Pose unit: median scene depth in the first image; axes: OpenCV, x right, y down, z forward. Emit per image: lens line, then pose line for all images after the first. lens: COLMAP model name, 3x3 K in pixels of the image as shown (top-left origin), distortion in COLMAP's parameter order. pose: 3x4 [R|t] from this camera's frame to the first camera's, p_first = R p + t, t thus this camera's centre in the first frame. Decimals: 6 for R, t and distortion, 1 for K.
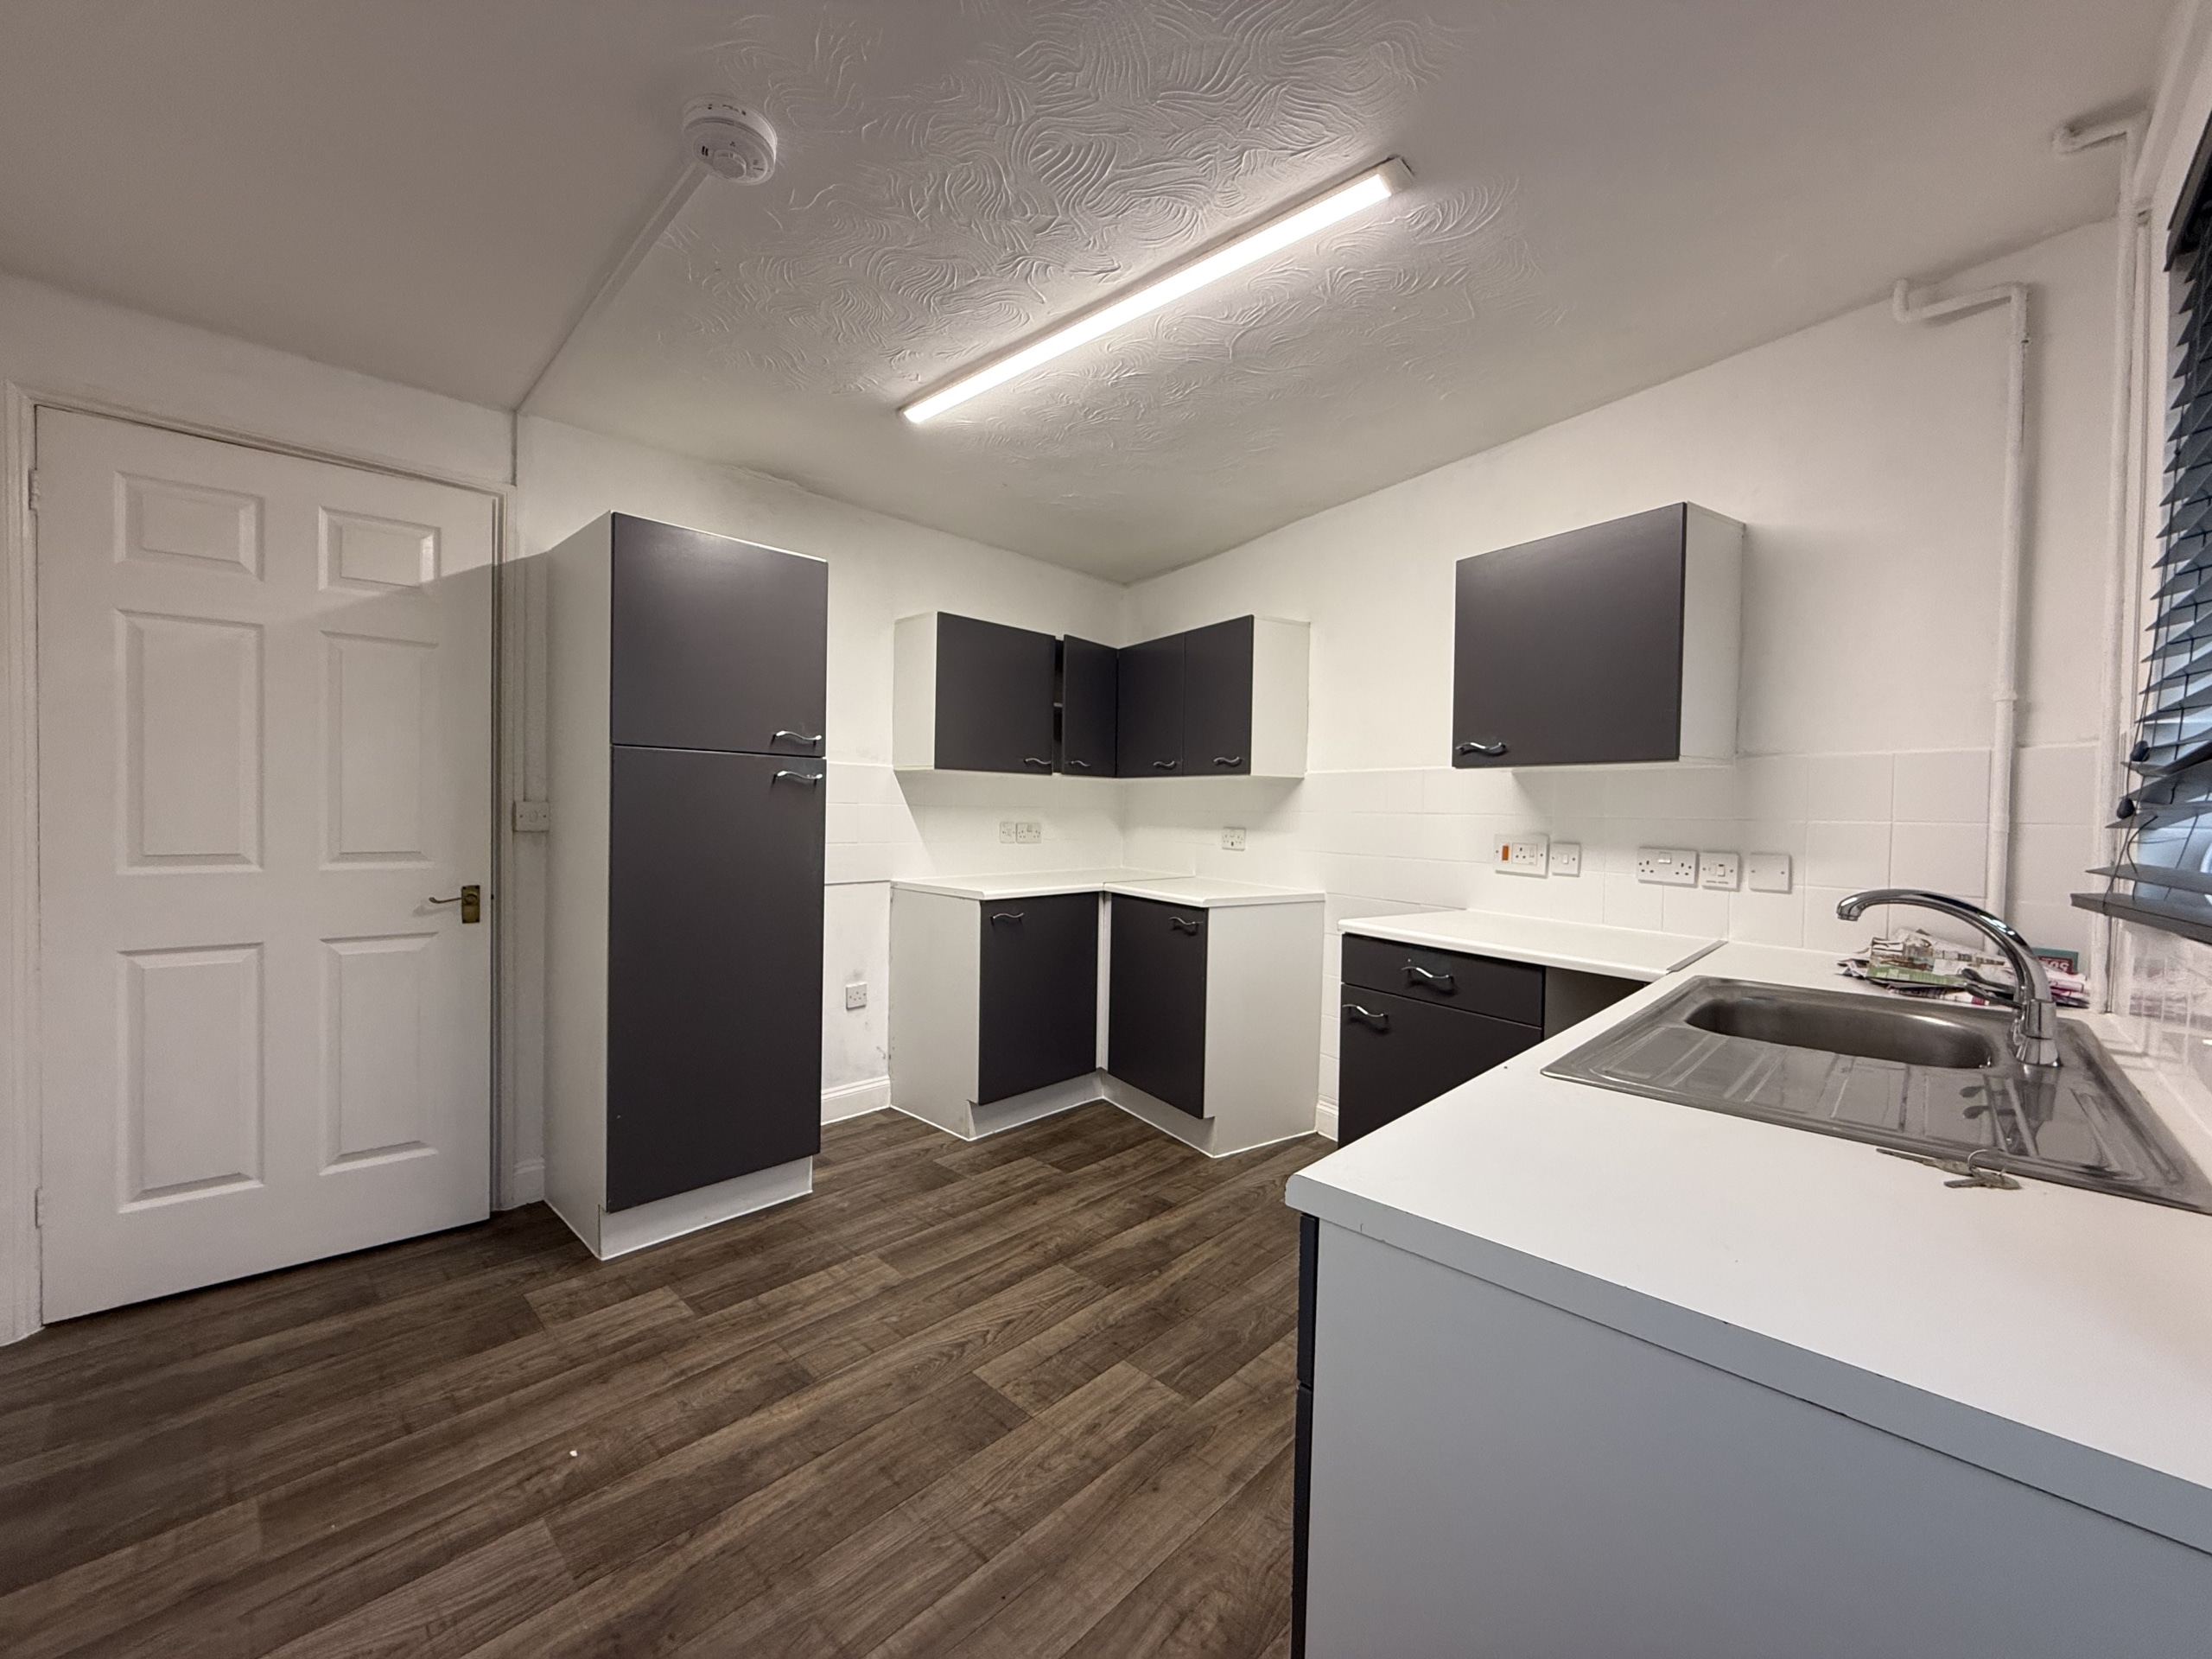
lens RADIAL K [[876.3, 0, 1101.5], [0, 876.3, 827.3], [0, 0, 1]] dist [-0.001734, -0.000055]
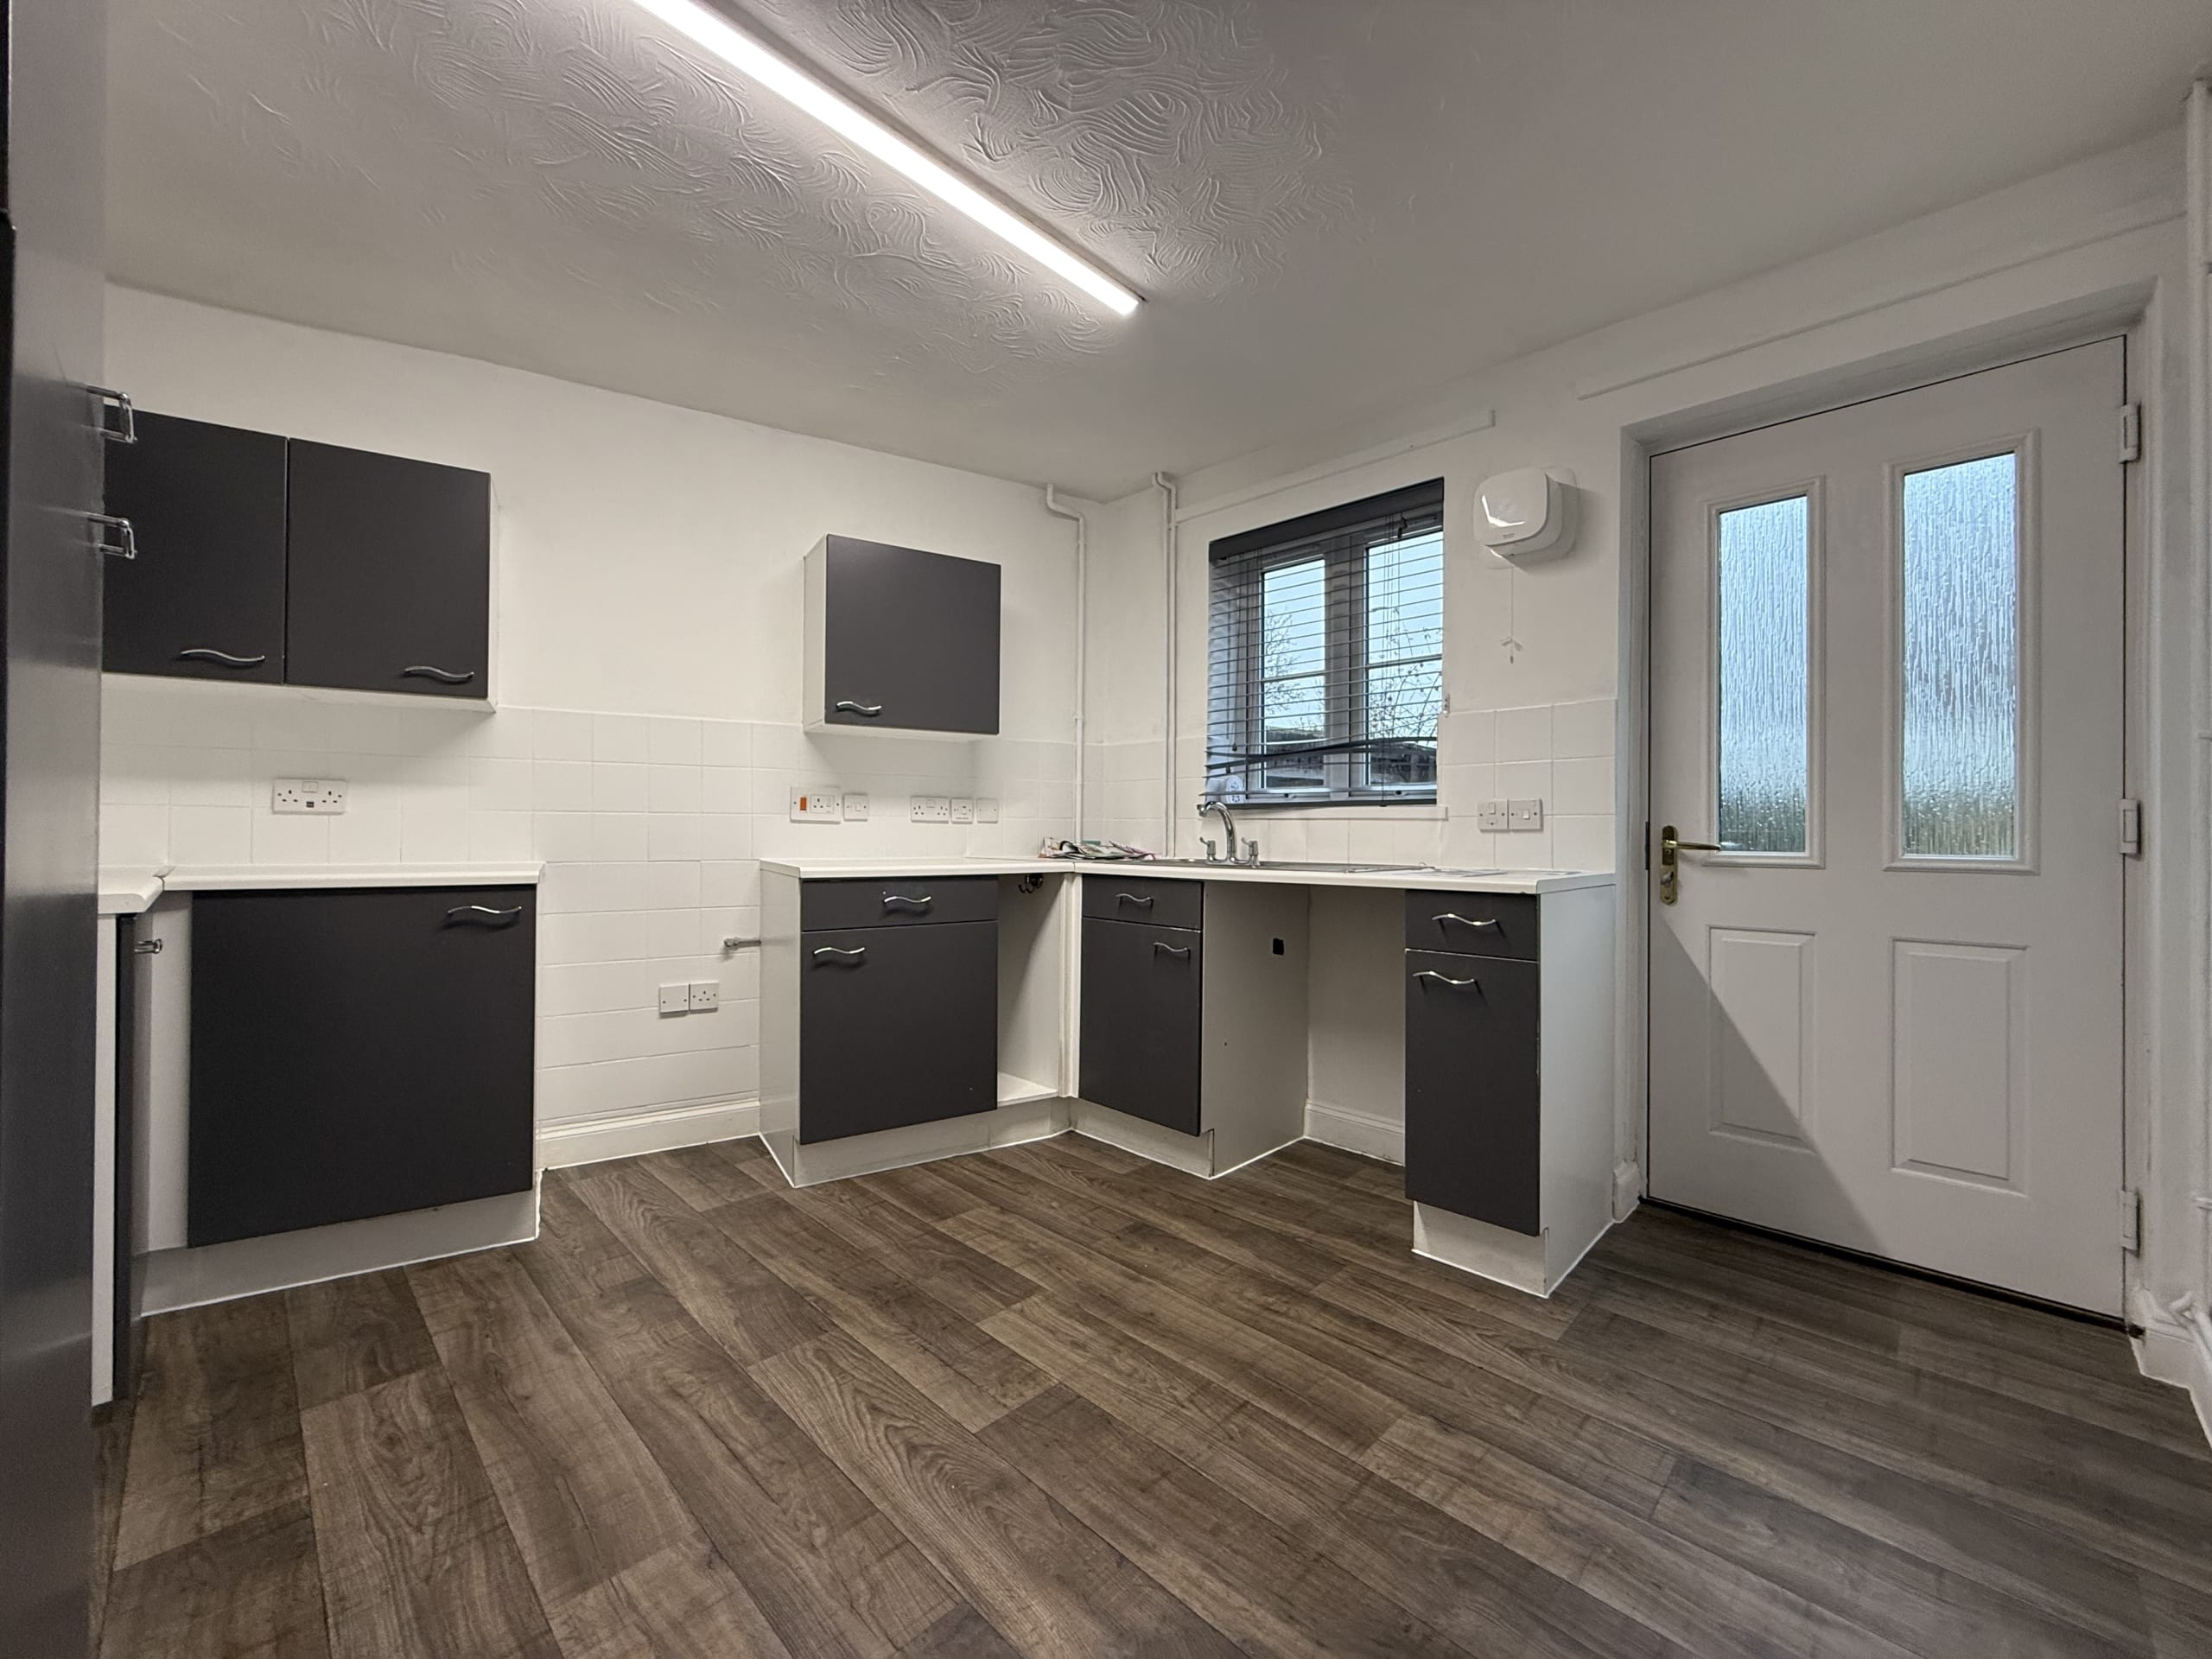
lens RADIAL K [[876.3, 0, 1101.5], [0, 876.3, 827.3], [0, 0, 1]] dist [-0.001734, -0.000055]
pose [[0.016823, -0.012661, 0.999778, -0.802445], [0.016167, 0.999793, 0.012390, 0.064335], [-0.999728, 0.015955, 0.017024, 0.753805]]
